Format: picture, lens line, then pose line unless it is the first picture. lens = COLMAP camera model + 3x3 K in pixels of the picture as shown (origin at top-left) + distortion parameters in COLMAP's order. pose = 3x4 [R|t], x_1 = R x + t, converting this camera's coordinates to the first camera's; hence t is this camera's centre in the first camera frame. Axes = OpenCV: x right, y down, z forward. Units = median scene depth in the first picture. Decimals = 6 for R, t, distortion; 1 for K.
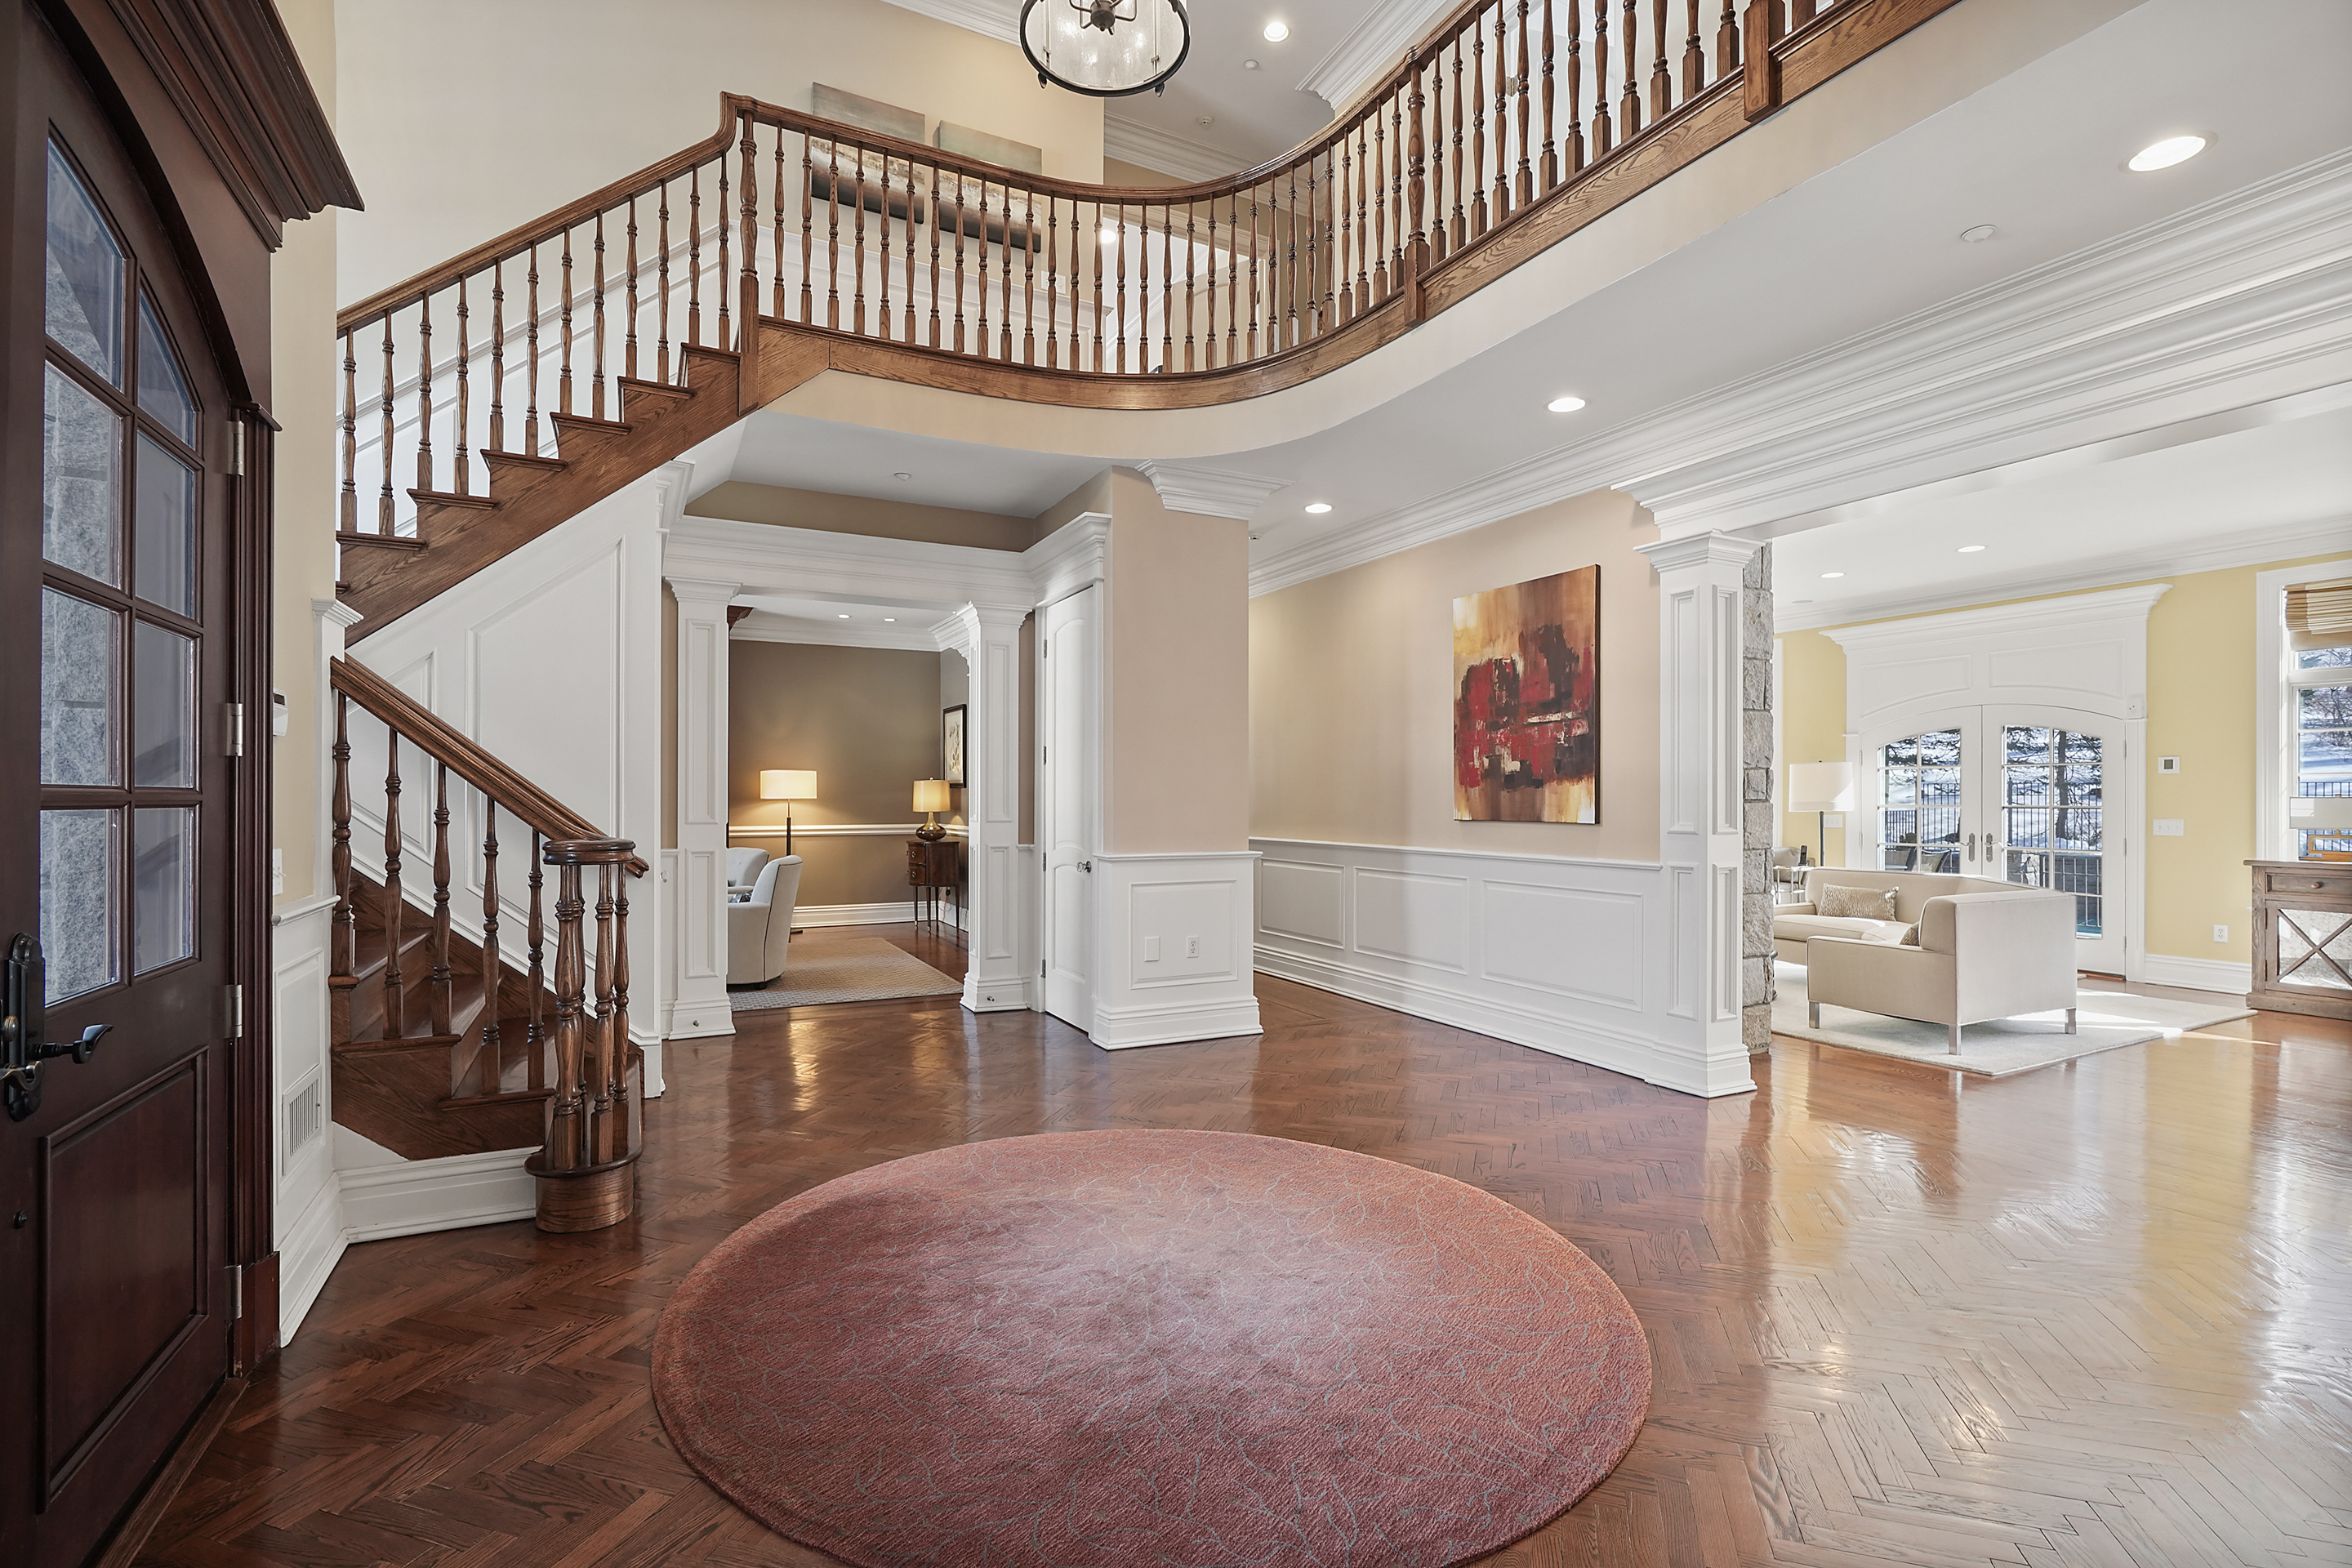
lens RADIAL K [[1071.9, 0, 1173.1], [0, 1071.9, 802.7], [0, 0, 1]] dist [-0.004900, -0.001021]
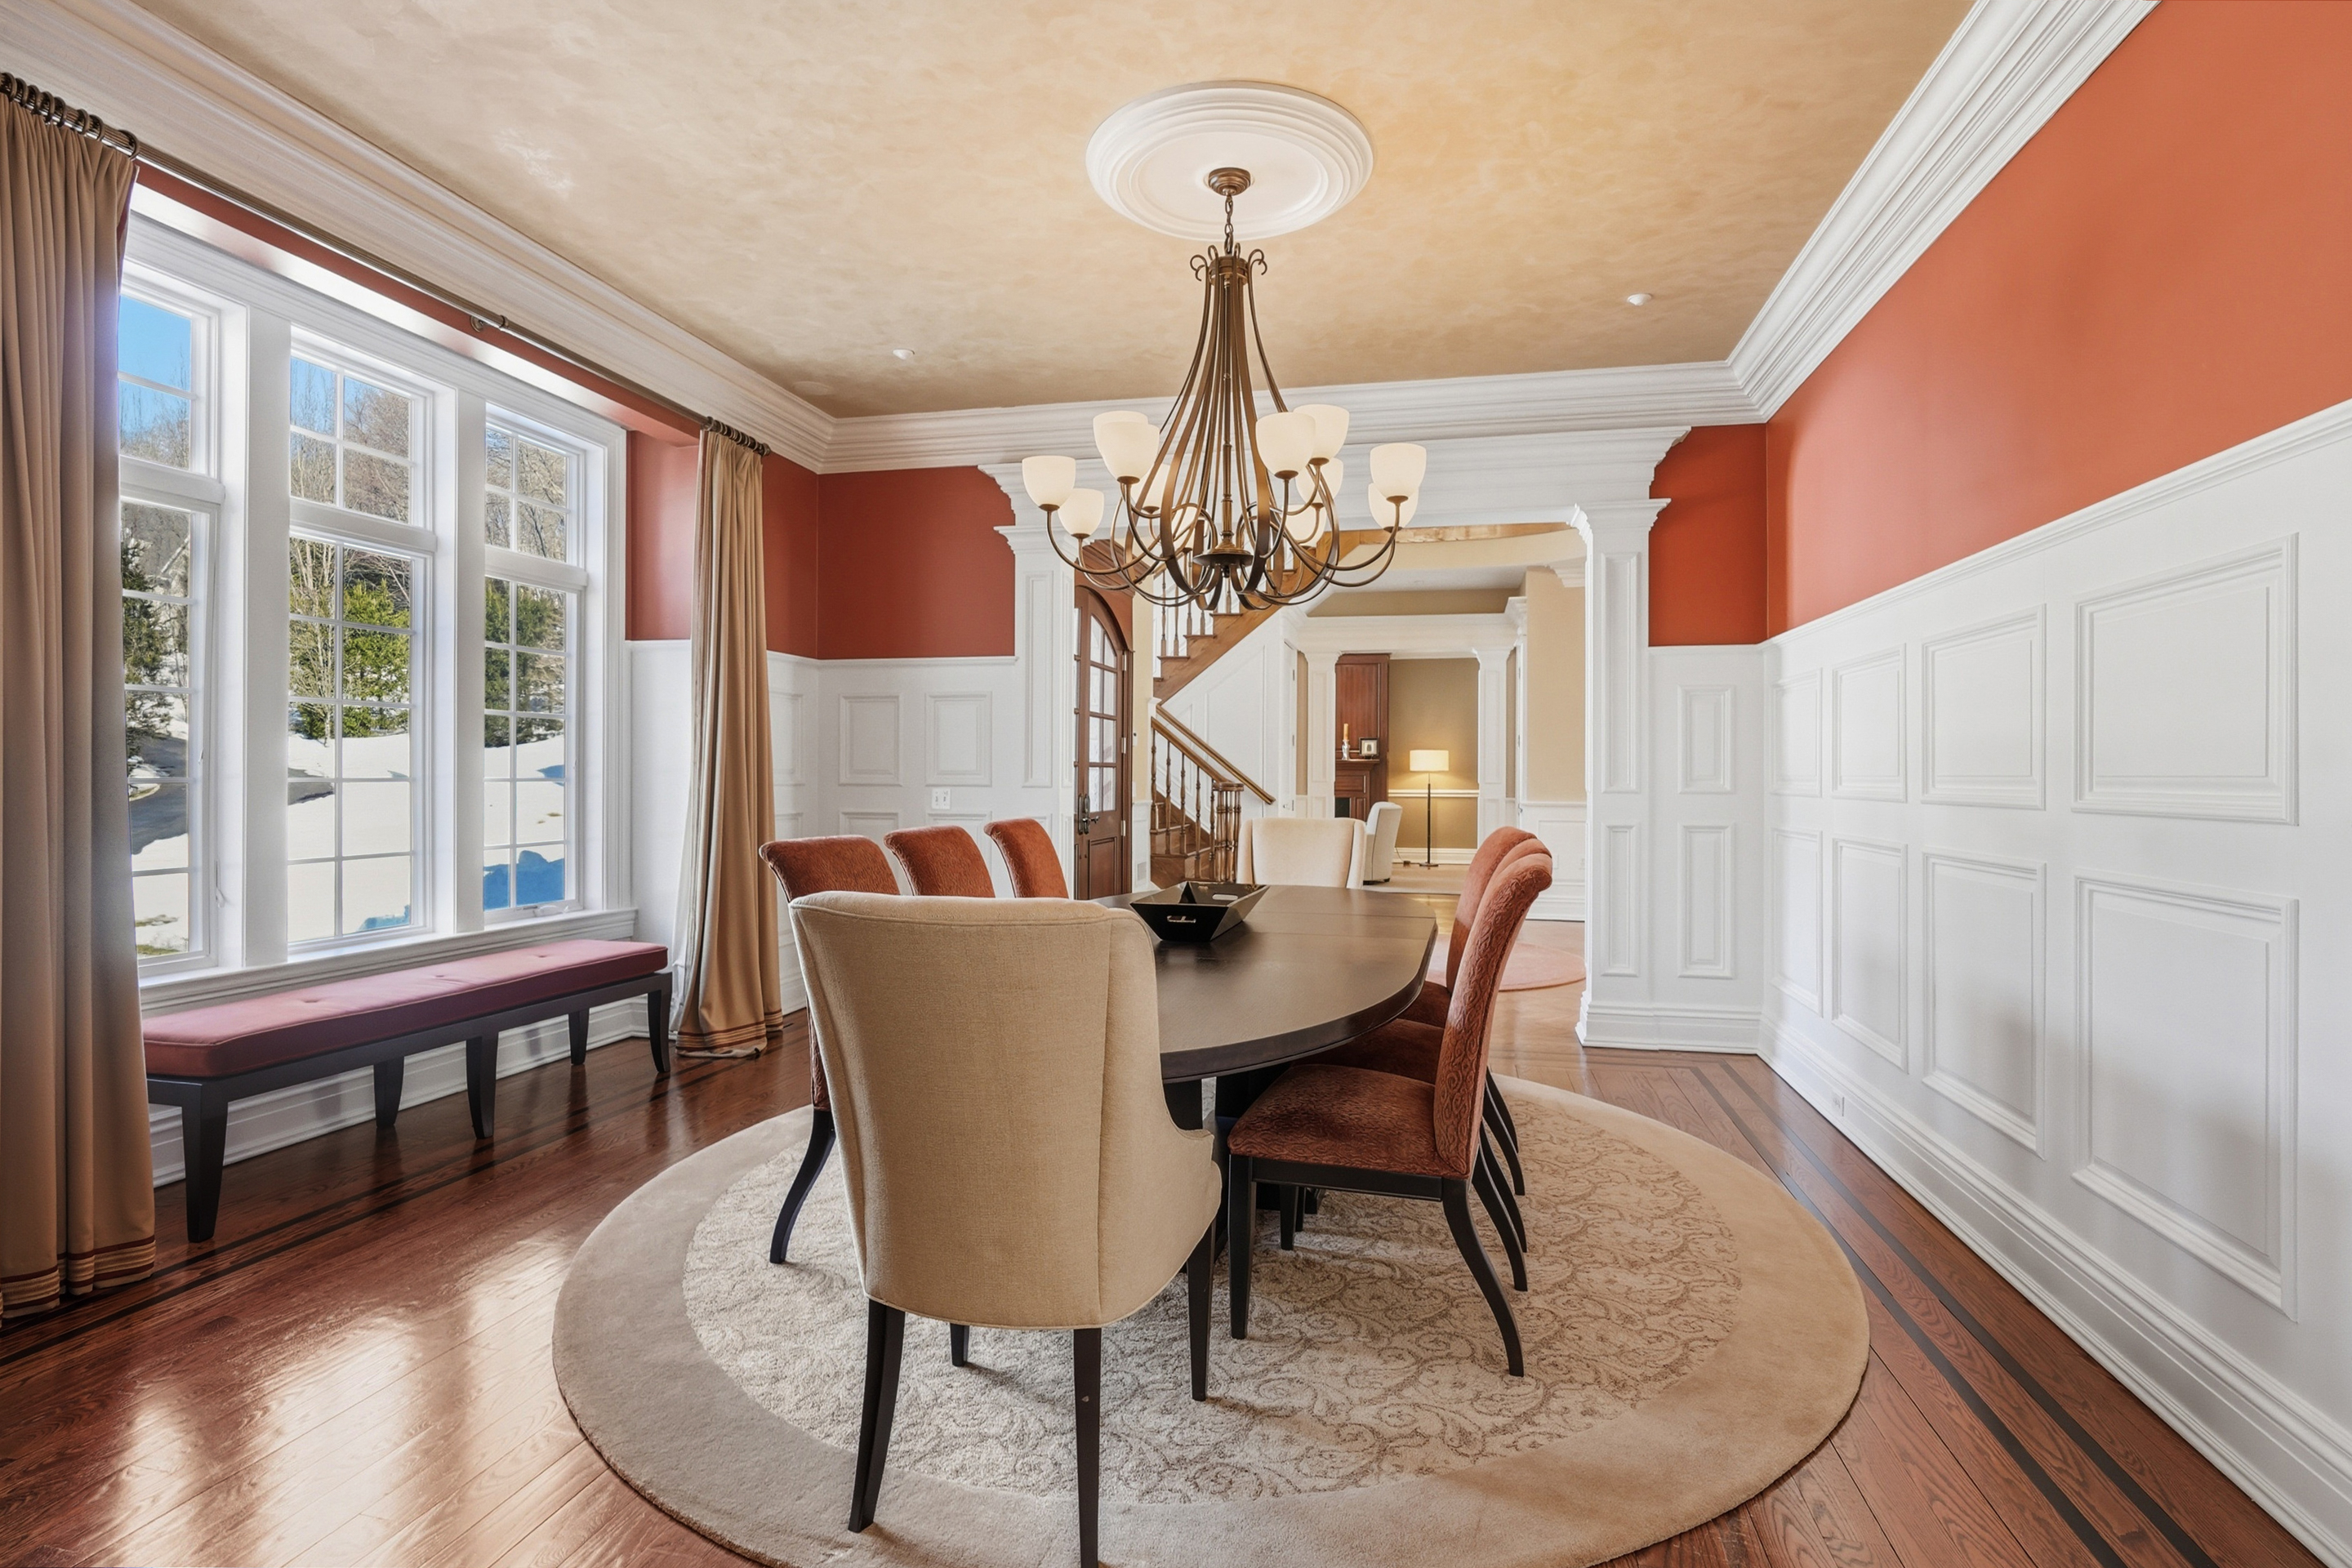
lens RADIAL K [[1154.3, 0, 1179.5], [0, 1154.3, 775.5], [0, 0, 1]] dist [-0.001668, 0.003942]
pose [[0.771937, 0.005353, -0.635677, 1.194810], [-0.005978, 0.999981, 0.001161, 0.016439], [0.635671, 0.002904, 0.771954, -1.291287]]
